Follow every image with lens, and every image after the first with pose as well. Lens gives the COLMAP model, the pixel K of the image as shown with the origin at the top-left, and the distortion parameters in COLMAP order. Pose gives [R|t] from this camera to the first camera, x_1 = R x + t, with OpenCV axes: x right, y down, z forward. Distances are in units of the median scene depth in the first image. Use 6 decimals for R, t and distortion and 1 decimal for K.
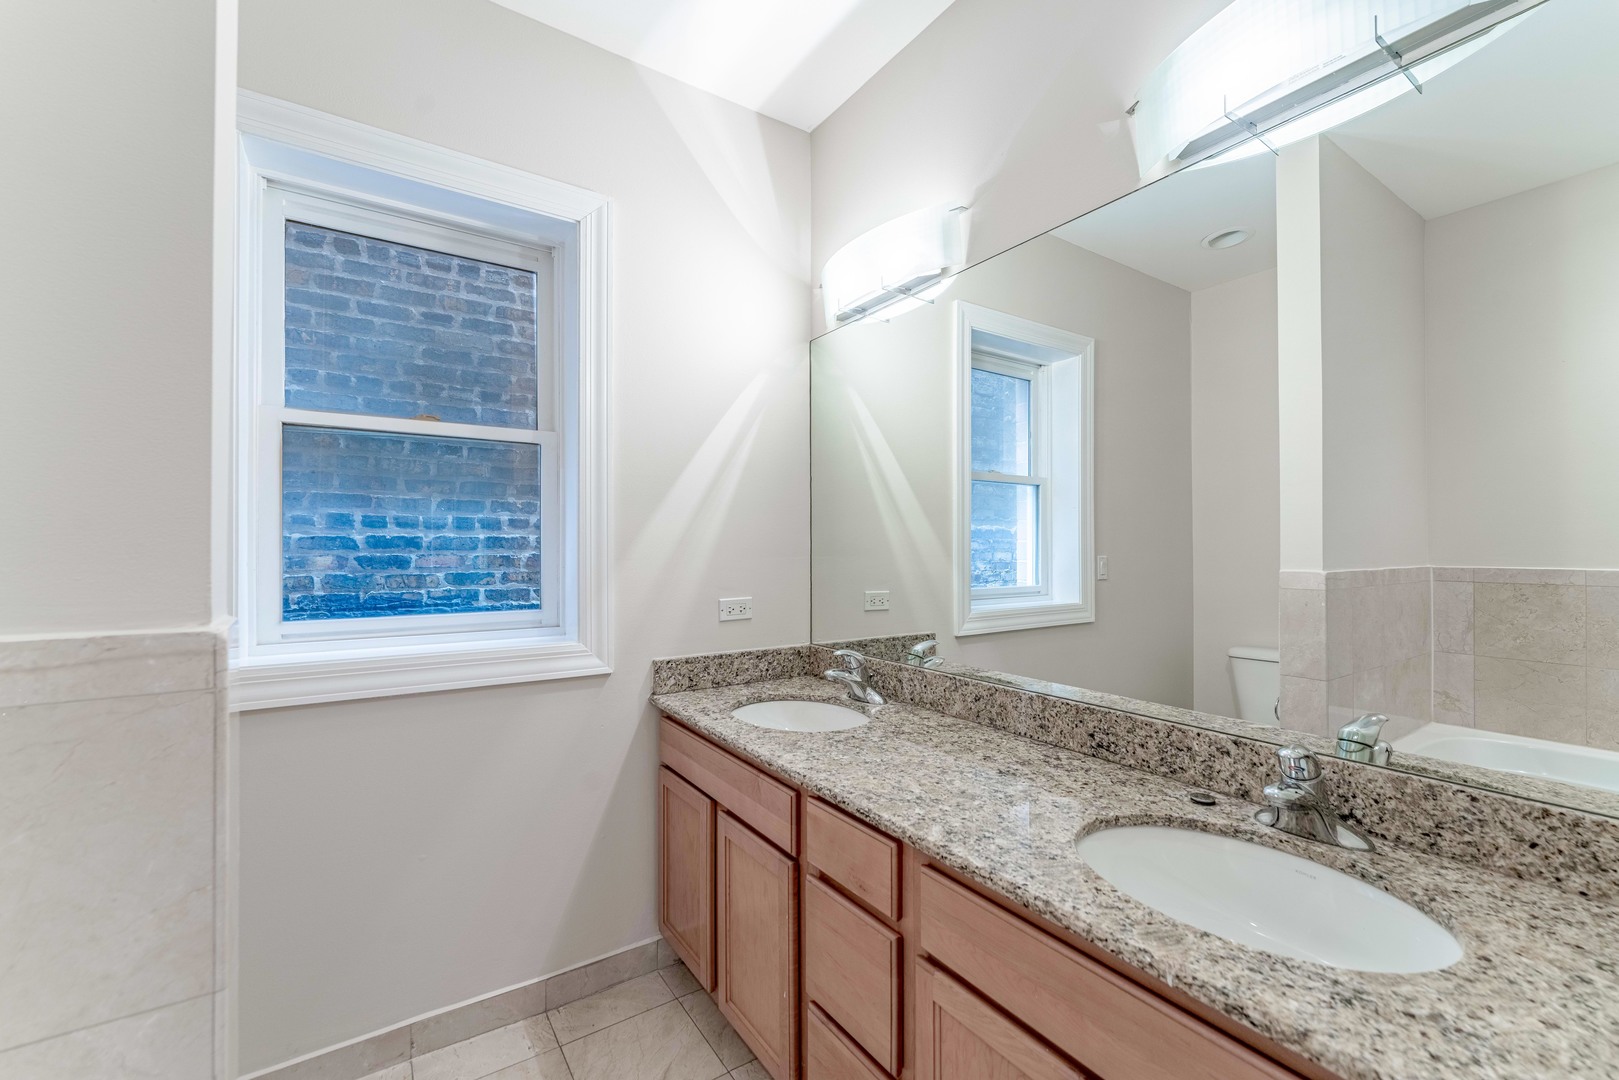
lens RADIAL K [[651.0, 0, 818.7], [0, 651.0, 543.8], [0, 0, 1]] dist [0.000108, -0.000350]
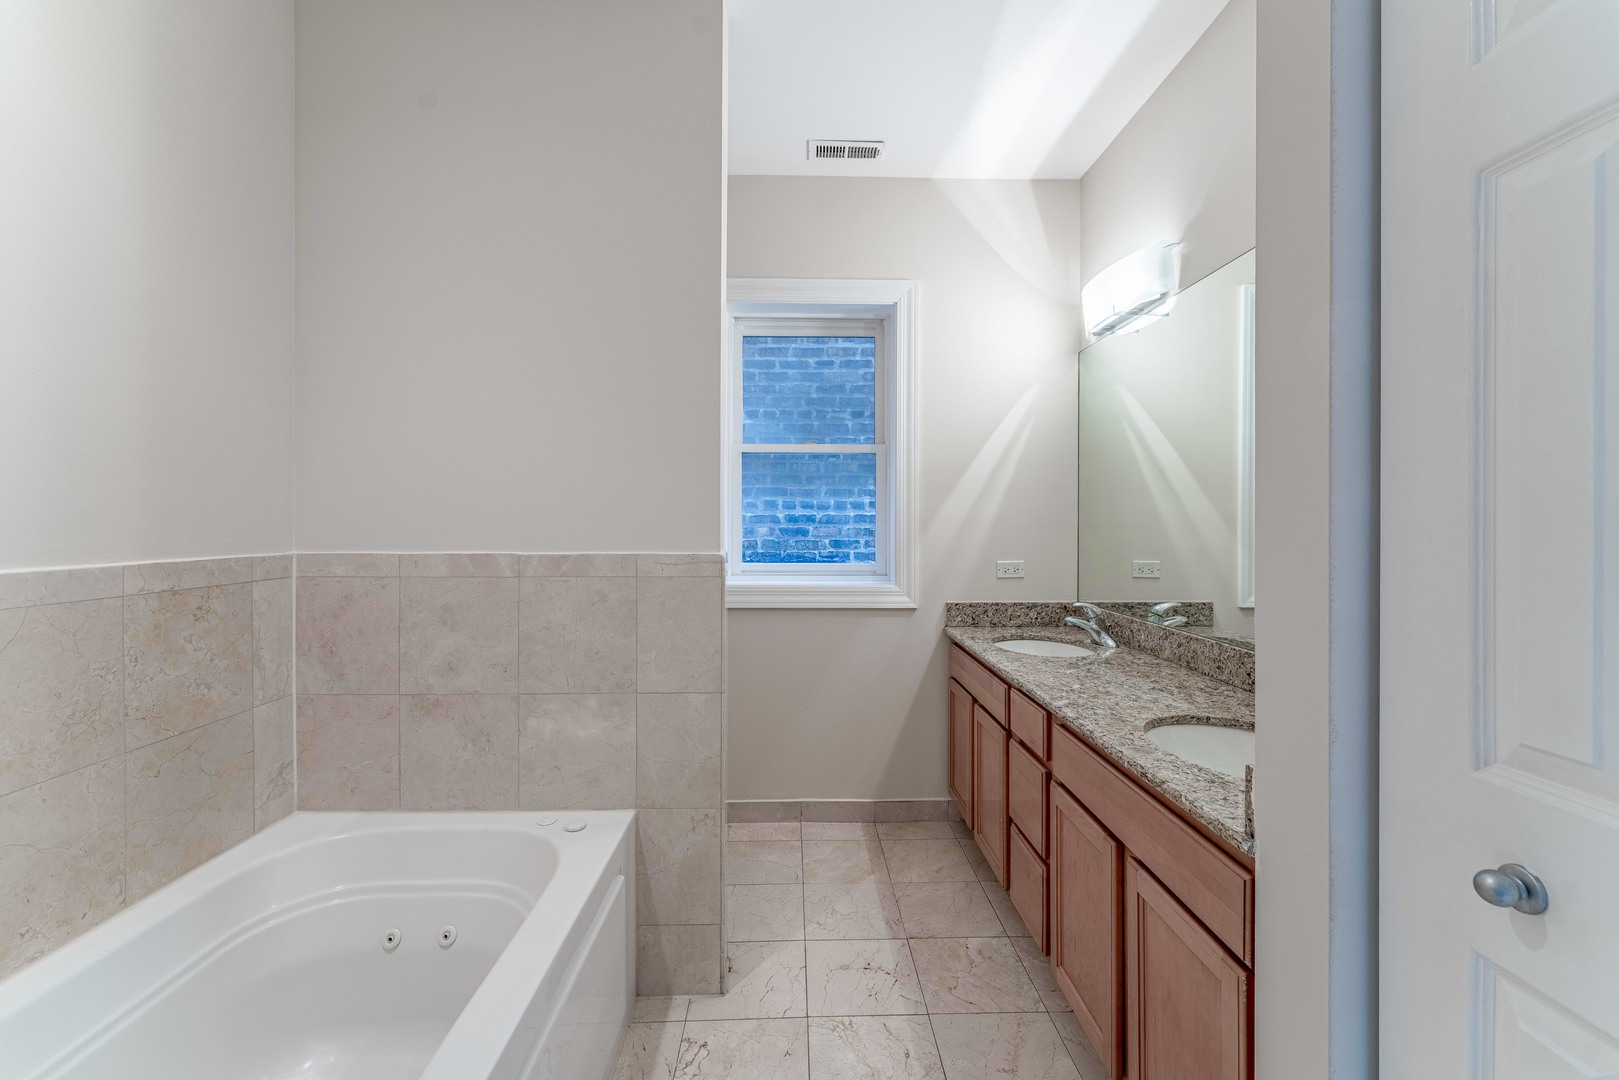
lens RADIAL K [[712.4, 0, 808.3], [0, 712.4, 527.5], [0, 0, 1]] dist [0.001084, 0.000135]
pose [[0.826689, 0.005754, -0.562629, 0.339557], [0.001202, 0.999927, 0.011992, -0.001924], [0.562658, -0.010590, 0.826622, -0.409122]]
